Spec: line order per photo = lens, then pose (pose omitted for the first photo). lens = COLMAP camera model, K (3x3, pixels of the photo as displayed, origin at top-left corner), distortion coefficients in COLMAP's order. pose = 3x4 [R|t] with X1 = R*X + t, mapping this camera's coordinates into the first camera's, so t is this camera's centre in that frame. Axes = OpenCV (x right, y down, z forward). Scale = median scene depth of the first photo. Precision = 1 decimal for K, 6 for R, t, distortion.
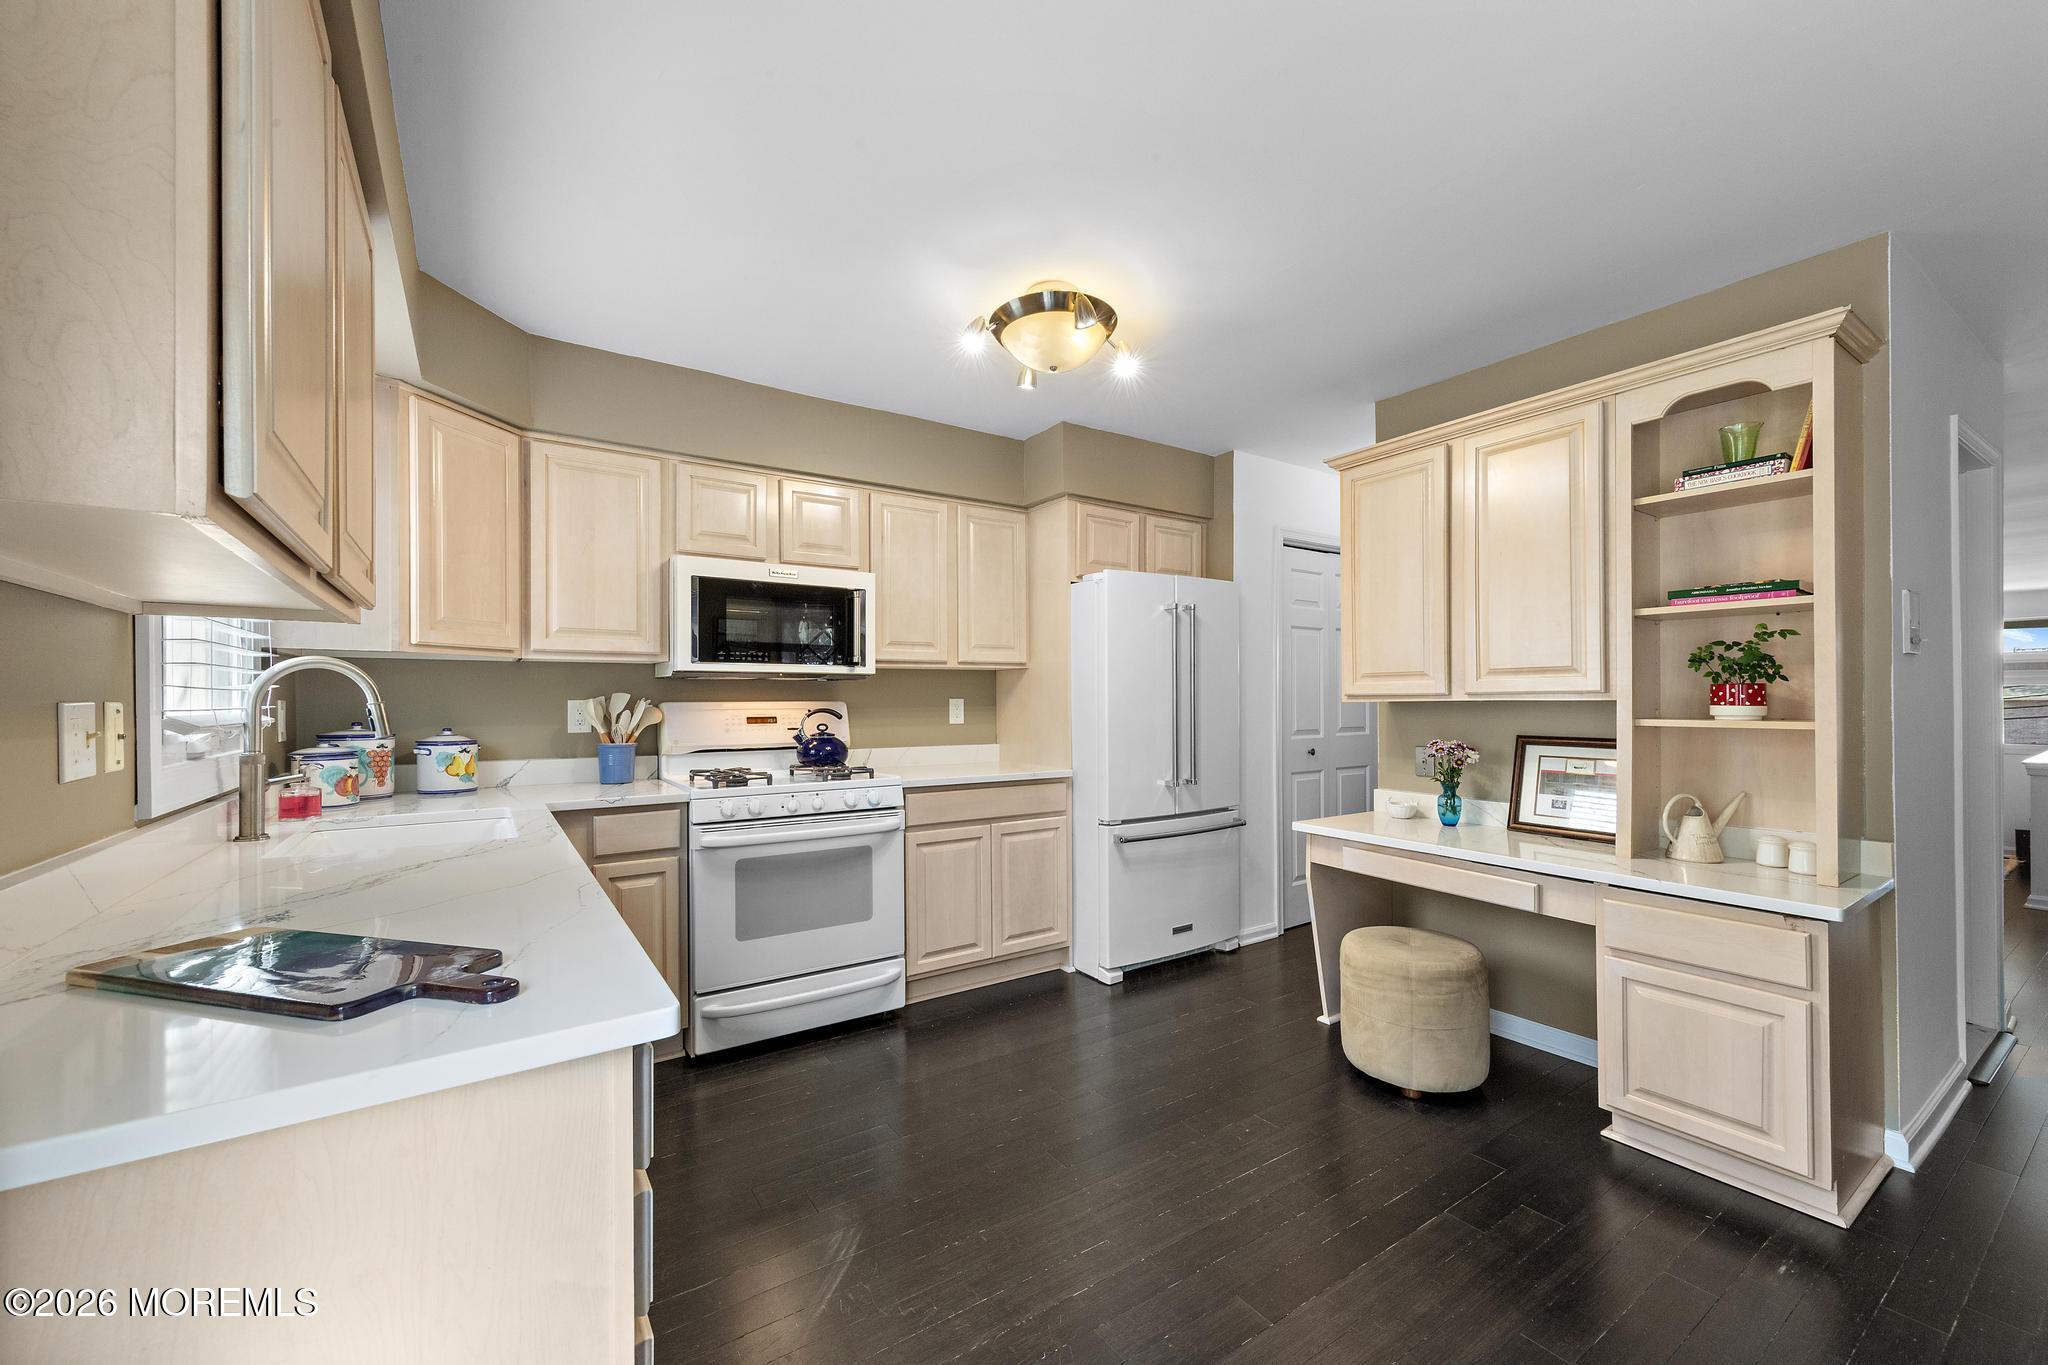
lens RADIAL K [[800.5, 0, 1023.4], [0, 800.5, 698.2], [0, 0, 1]] dist [0.003374, -0.000140]
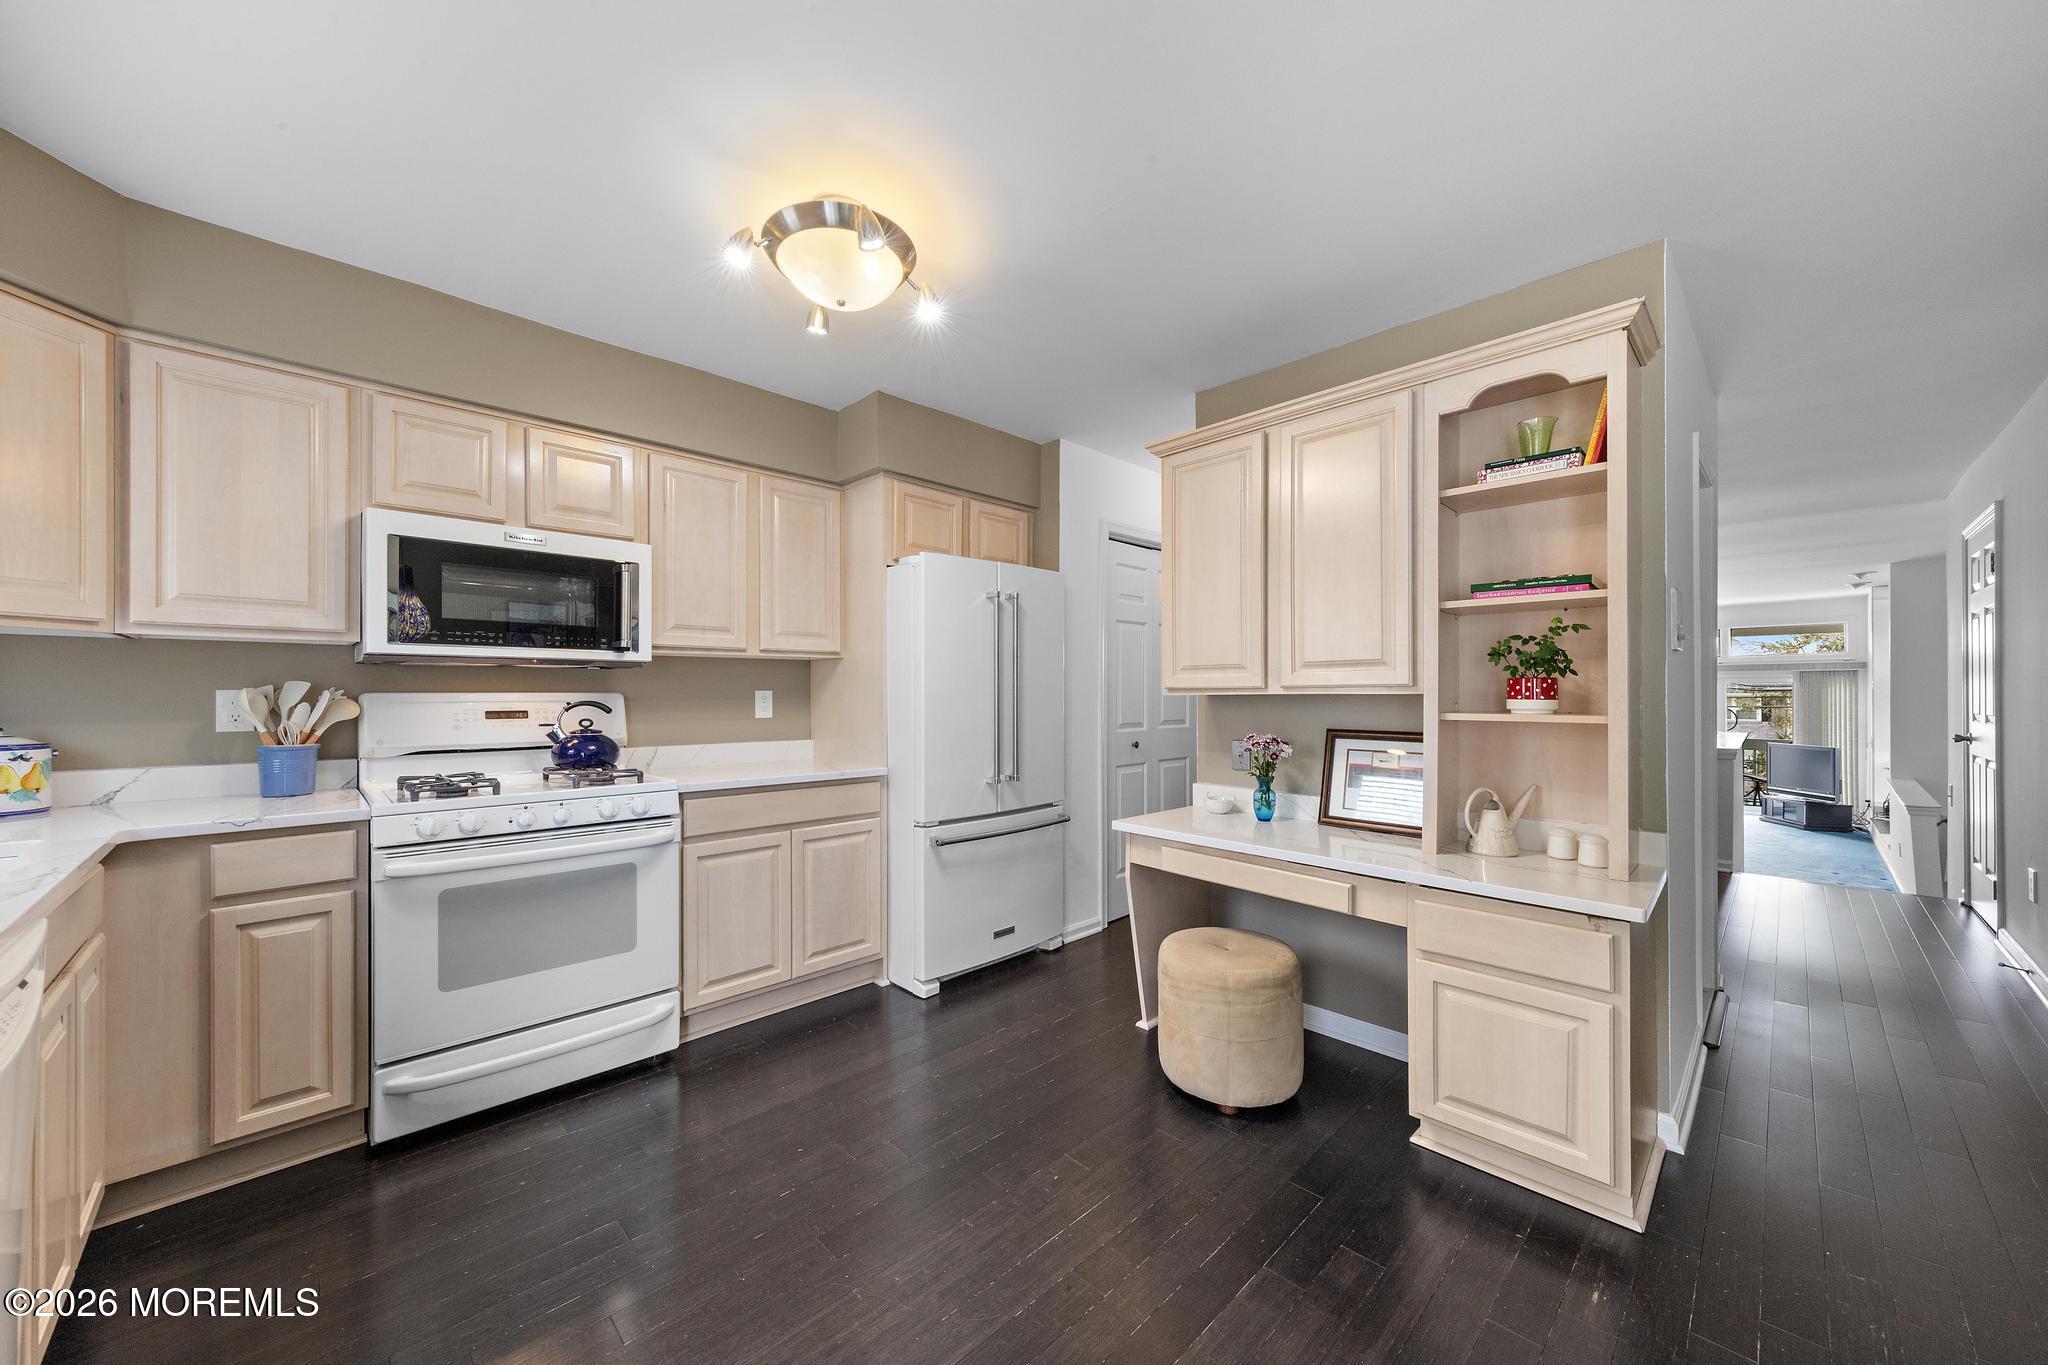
lens RADIAL K [[738.7, 0, 1022.0], [0, 738.7, 693.3], [0, 0, 1]] dist [0.000414, 0.000057]
pose [[0.983323, 0.003624, 0.181833, 0.070434], [-0.003887, 0.999992, 0.001090, 0.002099], [-0.181827, -0.001779, 0.983329, 0.156434]]
